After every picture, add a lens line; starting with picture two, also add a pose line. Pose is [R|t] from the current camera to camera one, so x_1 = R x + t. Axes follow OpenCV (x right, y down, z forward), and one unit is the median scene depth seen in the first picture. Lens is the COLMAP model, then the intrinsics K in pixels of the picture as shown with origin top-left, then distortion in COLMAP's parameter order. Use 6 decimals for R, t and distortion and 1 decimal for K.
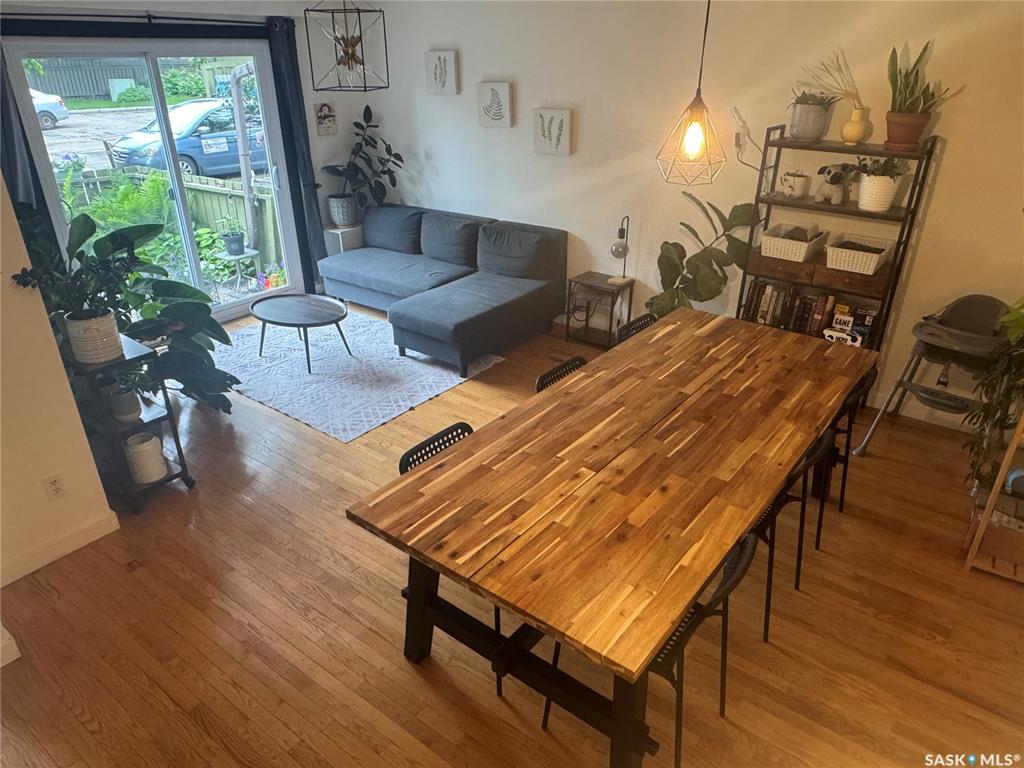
lens RADIAL K [[693.0, 0, 509.1], [0, 693.0, 386.7], [0, 0, 1]] dist [-0.009668, -0.001989]
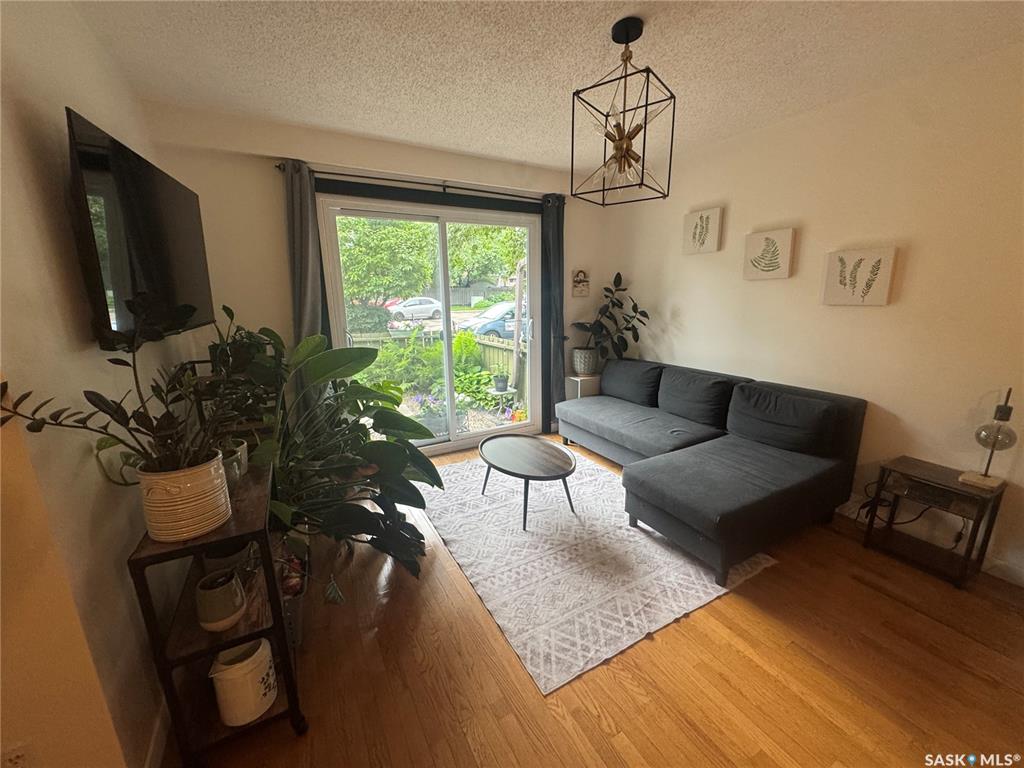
lens RADIAL K [[409.1, 0, 511.9], [0, 409.1, 386.4], [0, 0, 1]] dist [-0.004741, 0.001475]
pose [[0.918977, 0.085222, -0.384993, -0.107114], [-0.166150, 0.969146, -0.182070, -0.089591], [0.357598, 0.231285, 0.904782, 0.437264]]
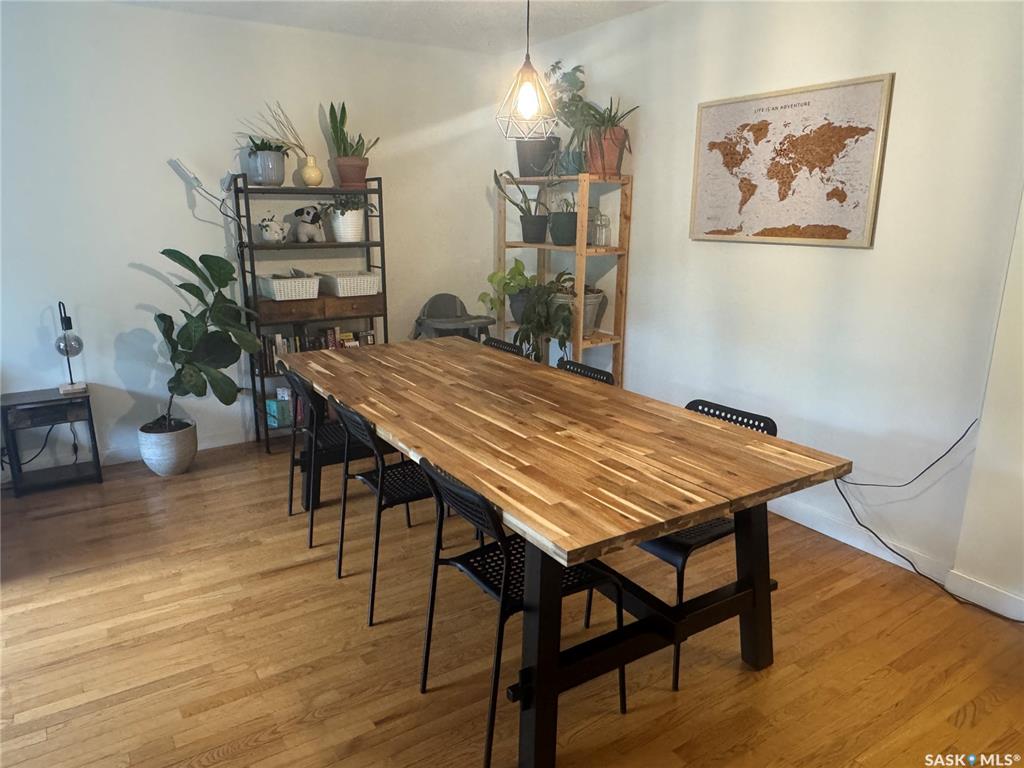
lens RADIAL K [[693.0, 0, 510.5], [0, 693.0, 383.5], [0, 0, 1]] dist [-0.009668, -0.001989]
pose [[0.333462, -0.231734, 0.913839, -0.337760], [0.417862, 0.905235, 0.077074, -0.018264], [-0.845100, 0.356158, 0.398695, 0.294877]]
